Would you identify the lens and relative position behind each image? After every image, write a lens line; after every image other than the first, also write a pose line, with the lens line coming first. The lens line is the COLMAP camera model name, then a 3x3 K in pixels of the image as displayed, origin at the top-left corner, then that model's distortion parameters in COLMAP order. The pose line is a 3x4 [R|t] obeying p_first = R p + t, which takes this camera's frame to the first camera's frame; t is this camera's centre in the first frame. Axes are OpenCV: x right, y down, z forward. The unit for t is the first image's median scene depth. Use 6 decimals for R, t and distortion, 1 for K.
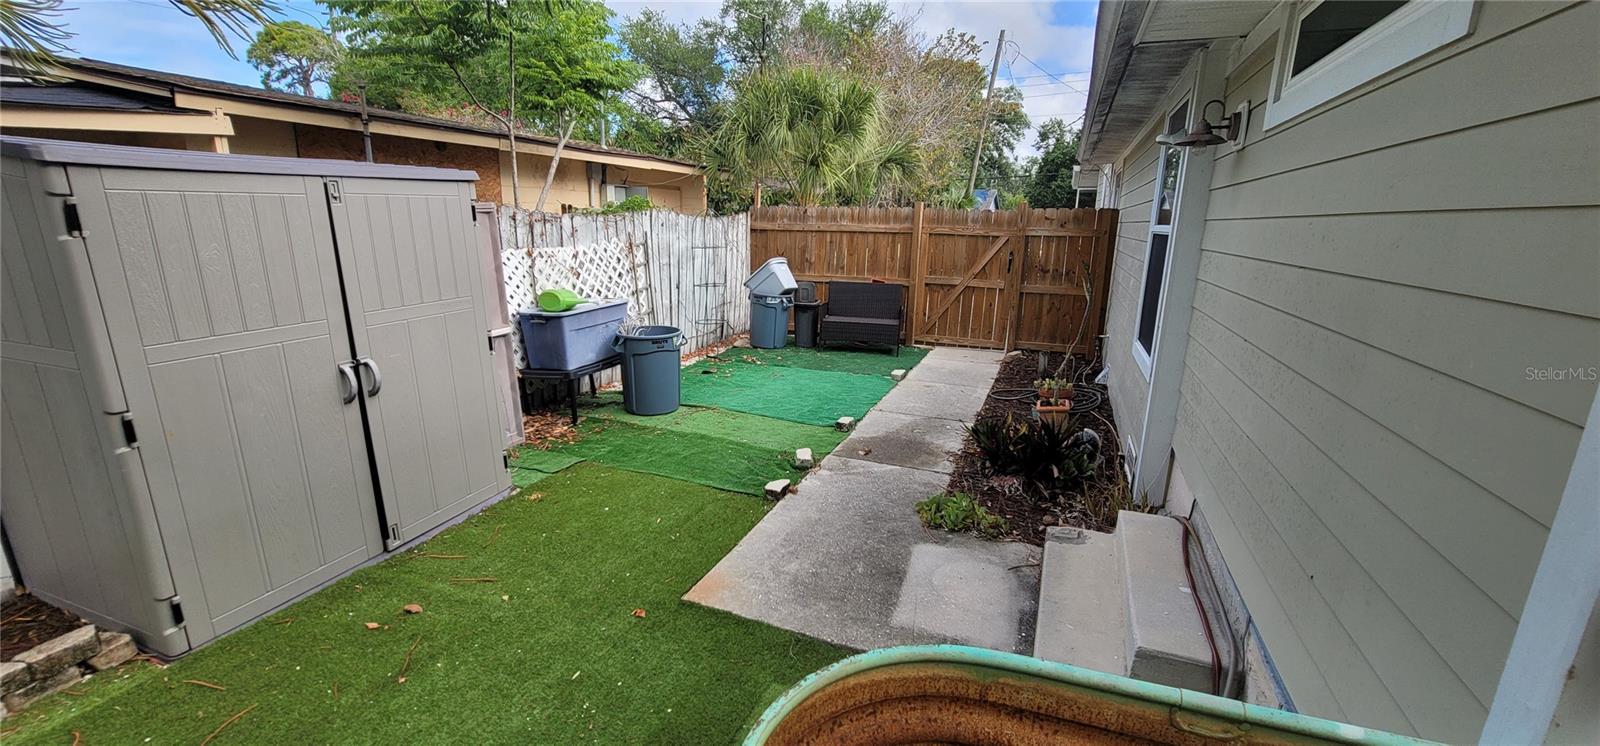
lens RADIAL K [[648.2, 0, 792.8], [0, 648.2, 377.0], [0, 0, 1]] dist [-0.008675, -0.000645]
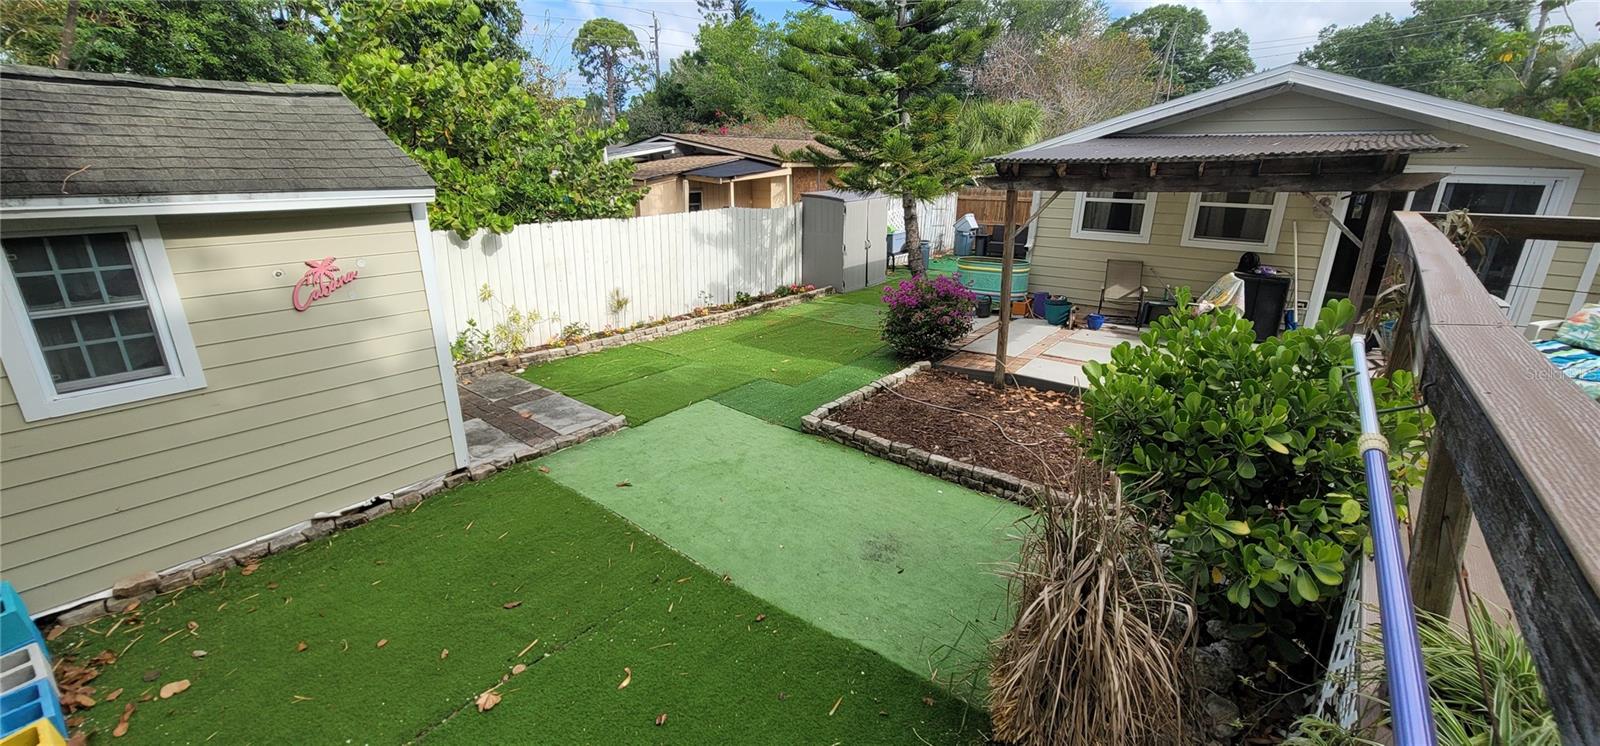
lens RADIAL K [[648.2, 0, 792.8], [0, 648.2, 377.0], [0, 0, 1]] dist [-0.008675, -0.000645]
pose [[0.957429, 0.078147, -0.277889, 0.052730], [-0.055525, 0.994538, 0.088378, 0.192866], [0.283278, -0.069186, 0.956539, -1.227477]]
